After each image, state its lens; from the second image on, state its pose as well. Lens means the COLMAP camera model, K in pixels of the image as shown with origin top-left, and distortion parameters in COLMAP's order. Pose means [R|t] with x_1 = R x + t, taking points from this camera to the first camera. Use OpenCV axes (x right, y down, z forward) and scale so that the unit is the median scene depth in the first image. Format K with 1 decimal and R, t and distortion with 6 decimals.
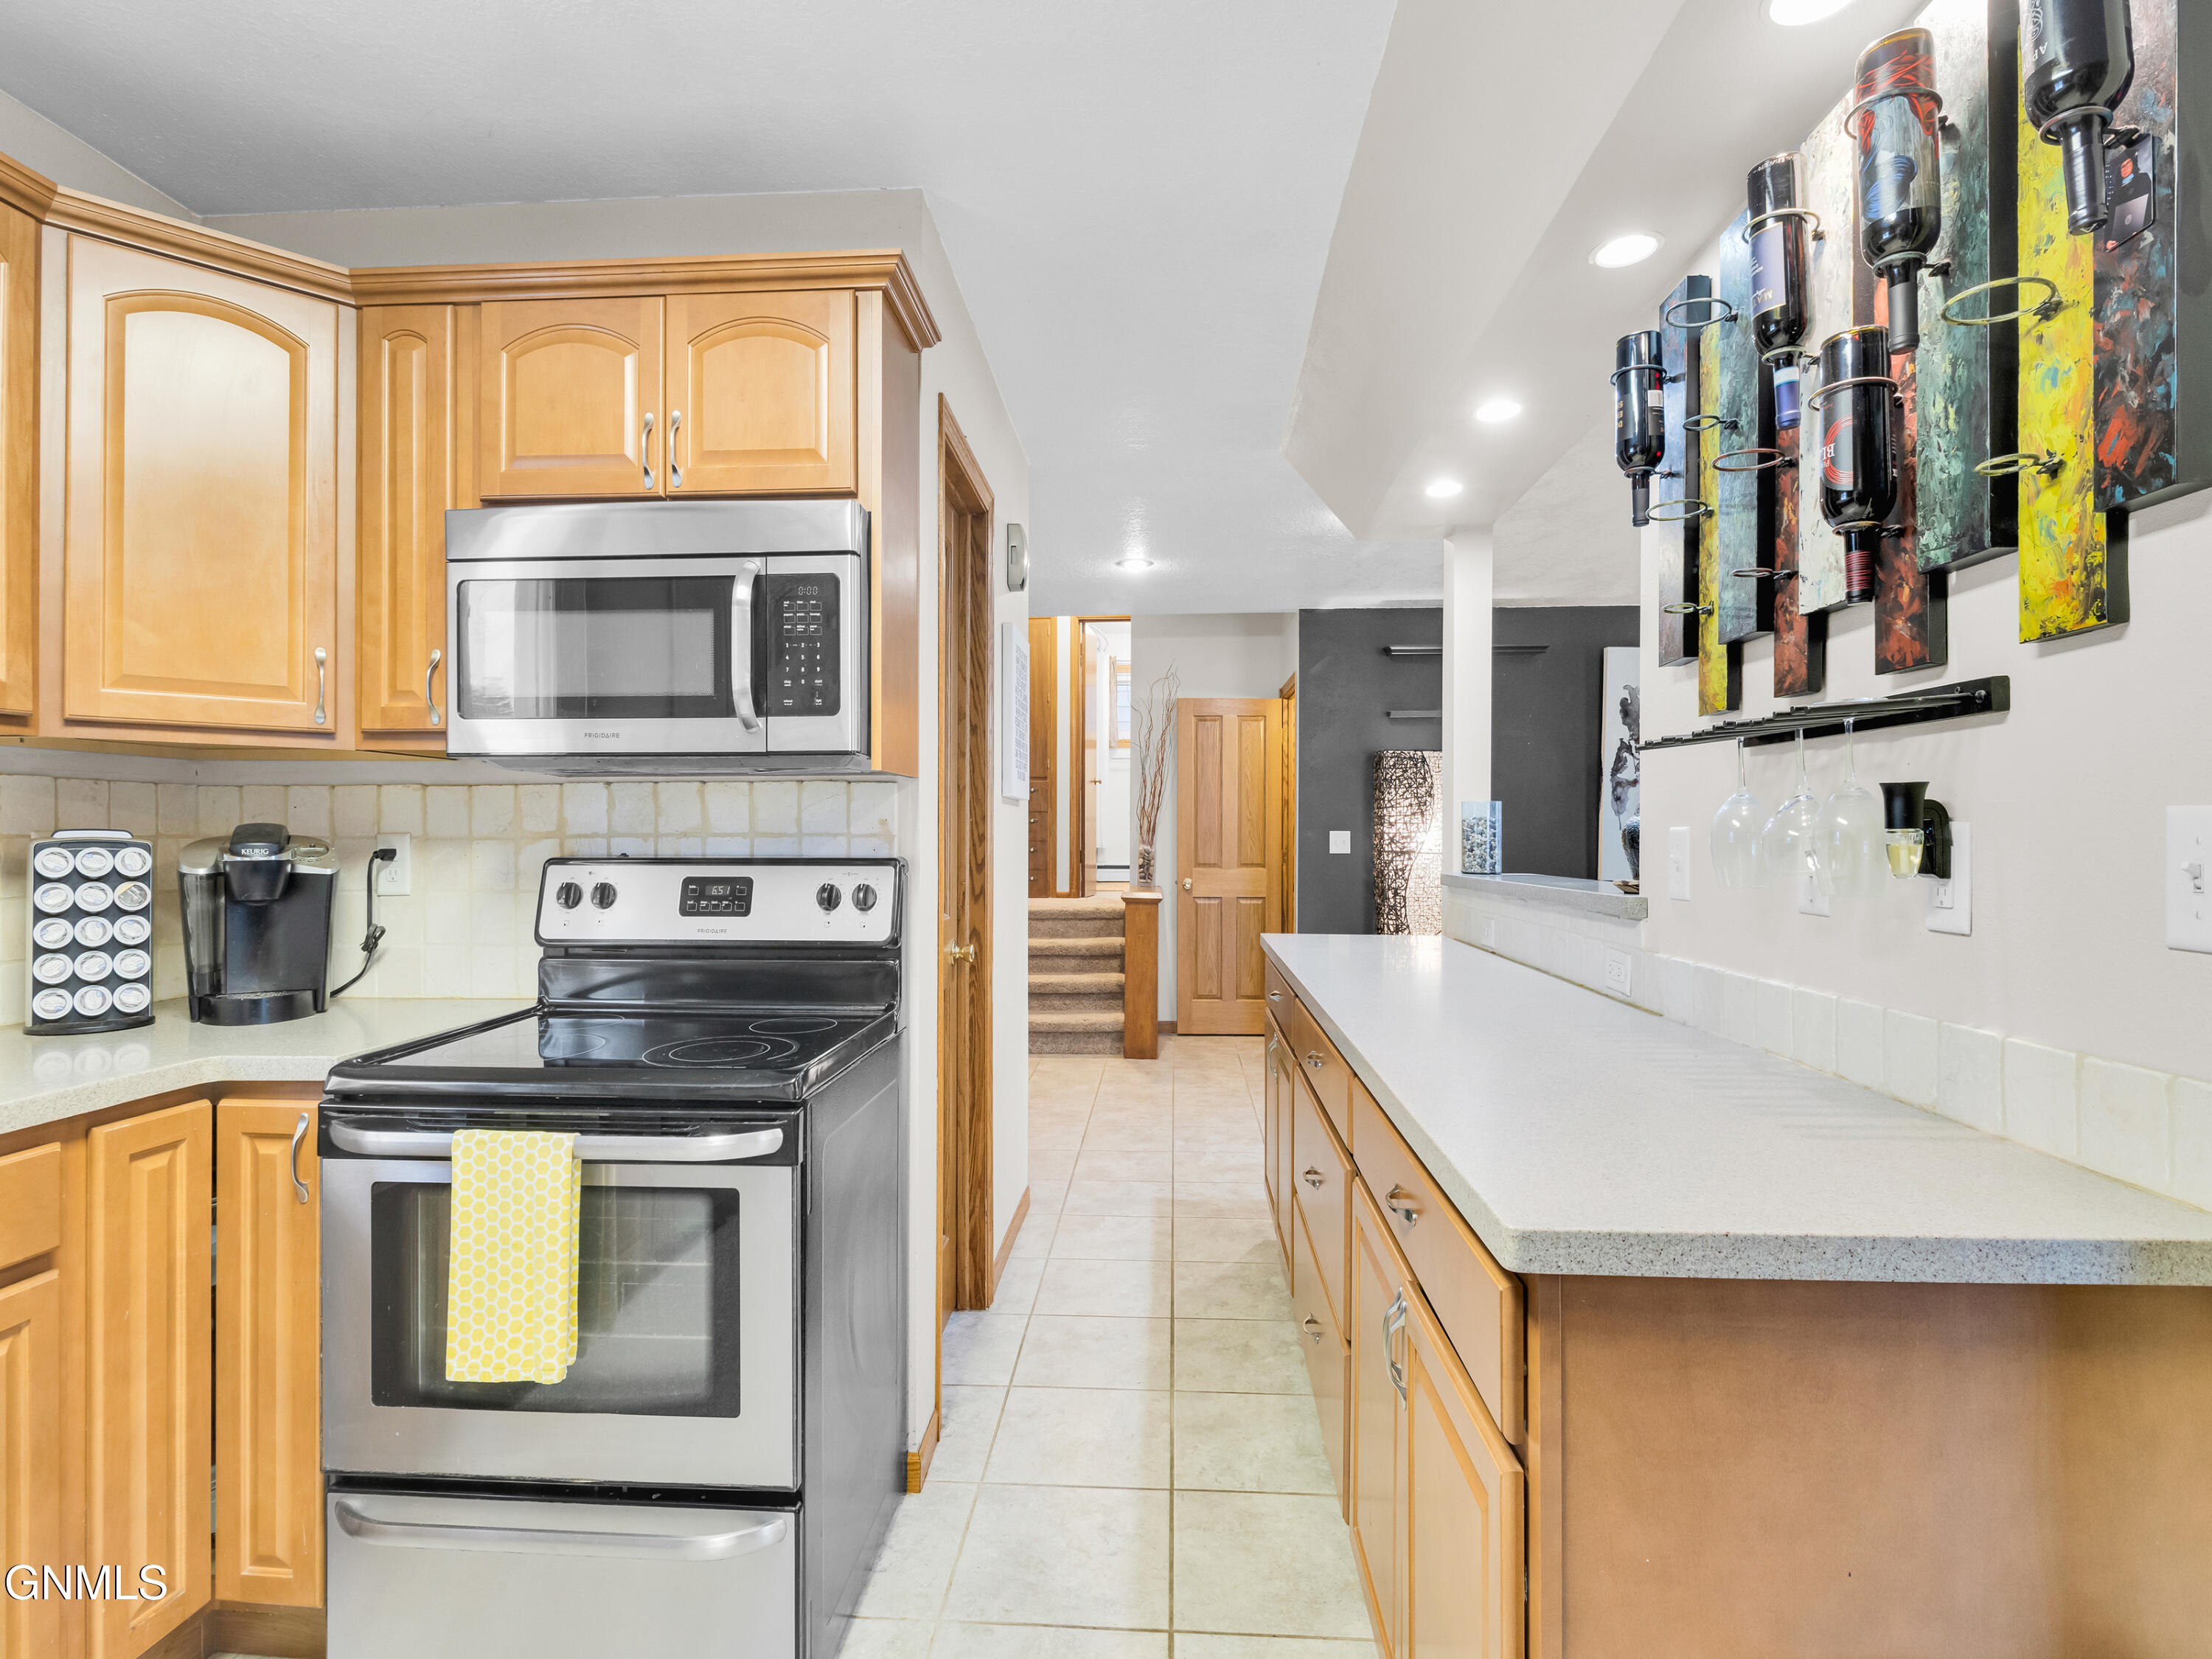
lens RADIAL K [[1073.4, 0, 1104.7], [0, 1073.4, 829.4], [0, 0, 1]] dist [-0.002707, -0.000591]
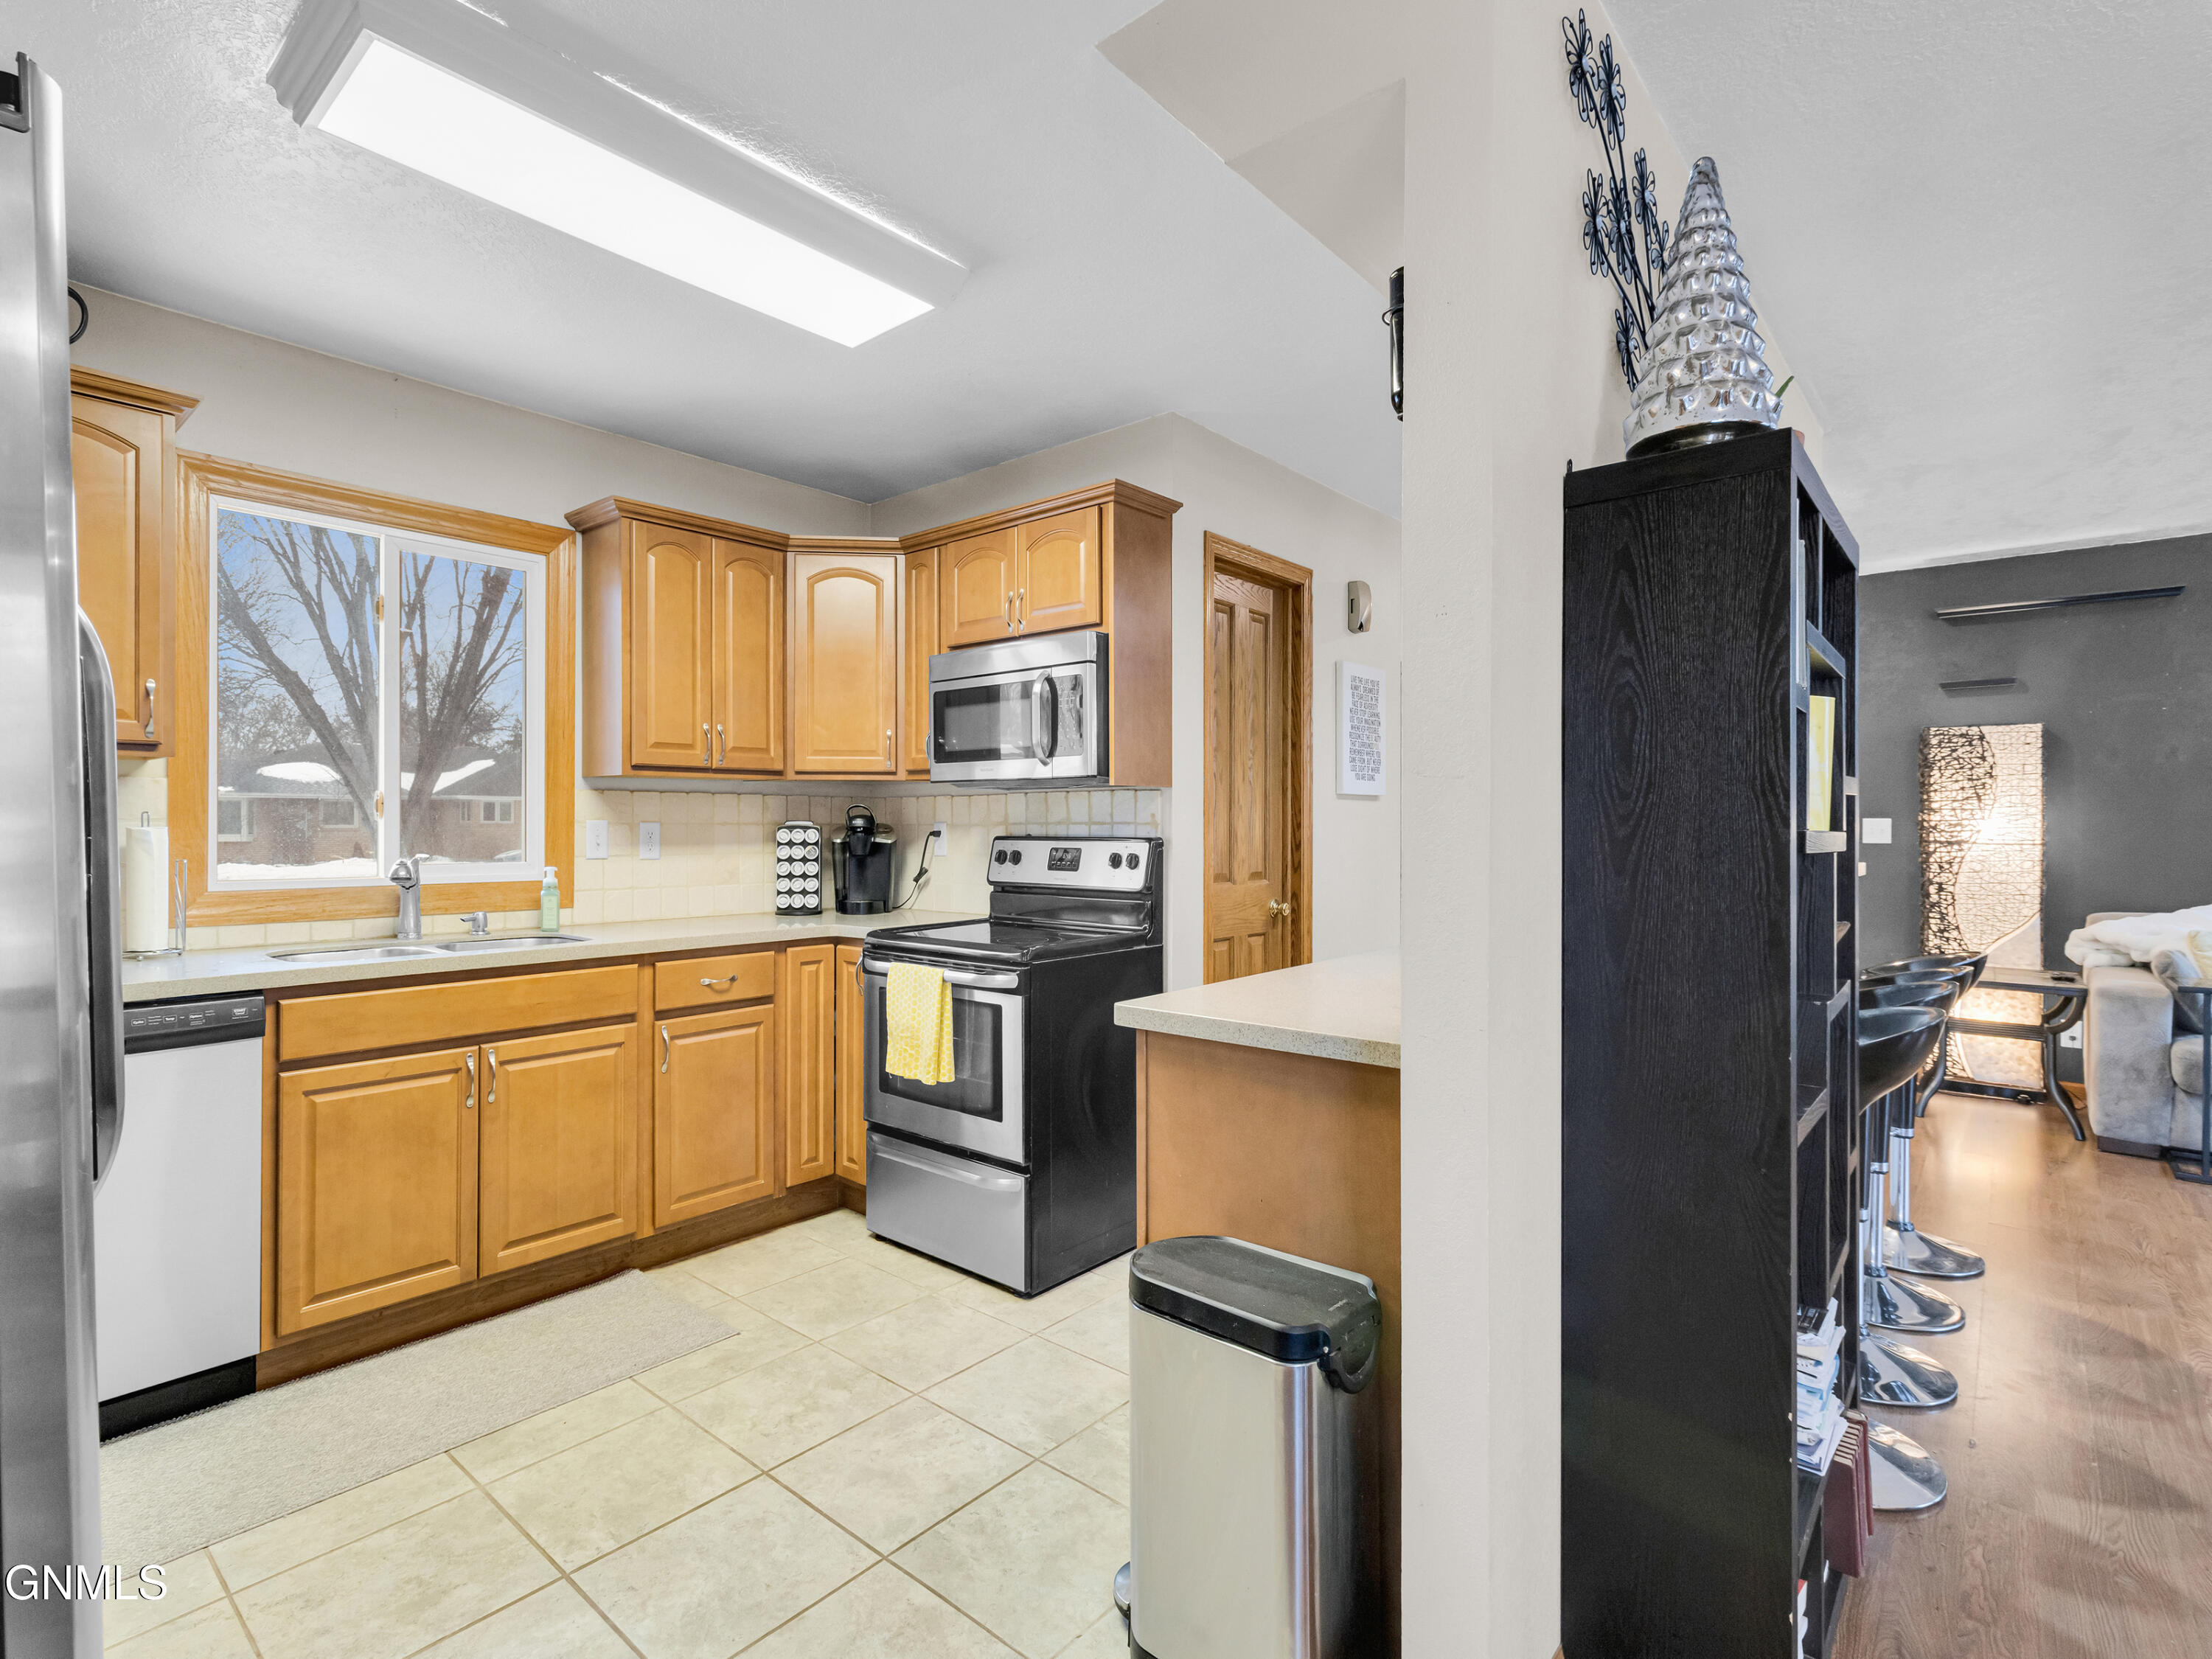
lens RADIAL K [[1073.4, 0, 1118.7], [0, 1073.4, 823.8], [0, 0, 1]] dist [-0.002707, -0.000591]
pose [[0.806893, 0.010150, -0.590610, 0.816198], [-0.000788, 0.999870, 0.016108, -0.025729], [0.590697, -0.012532, 0.806796, -0.369574]]
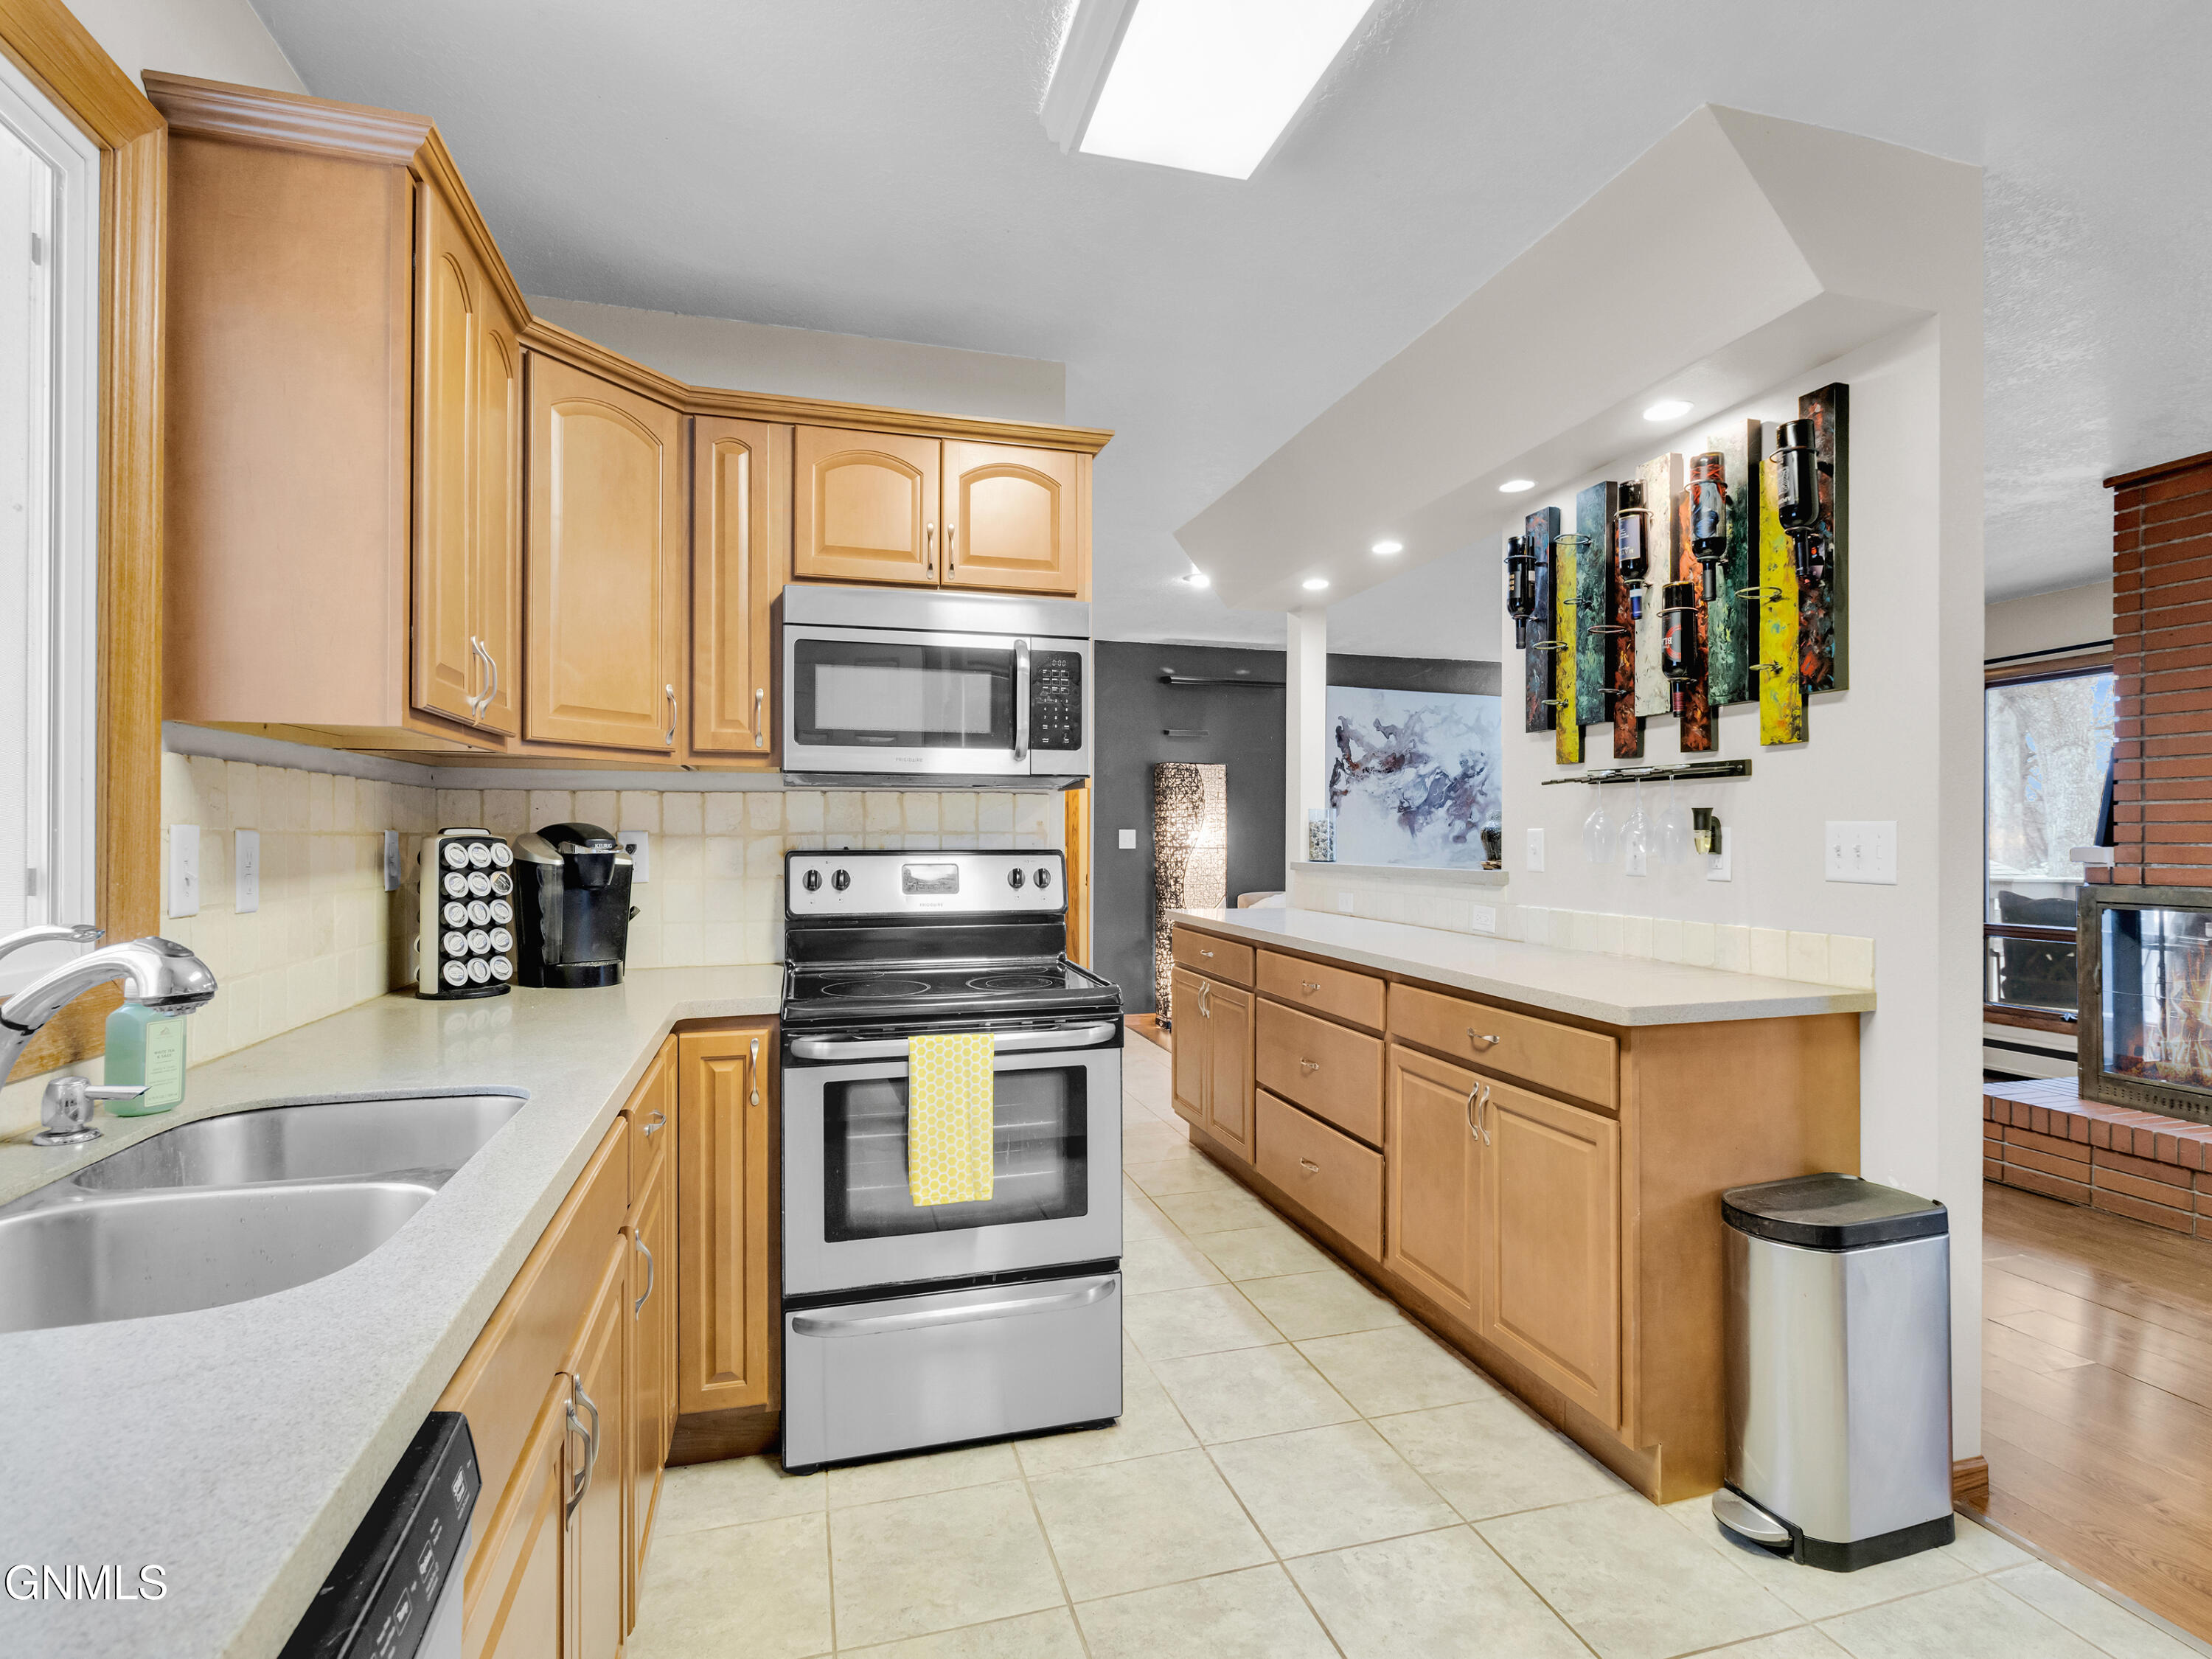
lens RADIAL K [[1073.4, 0, 1106.6], [0, 1073.4, 824.2], [0, 0, 1]] dist [-0.002707, -0.000591]
pose [[0.941814, 0.003633, 0.336114, -0.690564], [-0.002531, 0.999990, -0.003719, -0.001378], [-0.336124, 0.002652, 0.941814, -0.371240]]
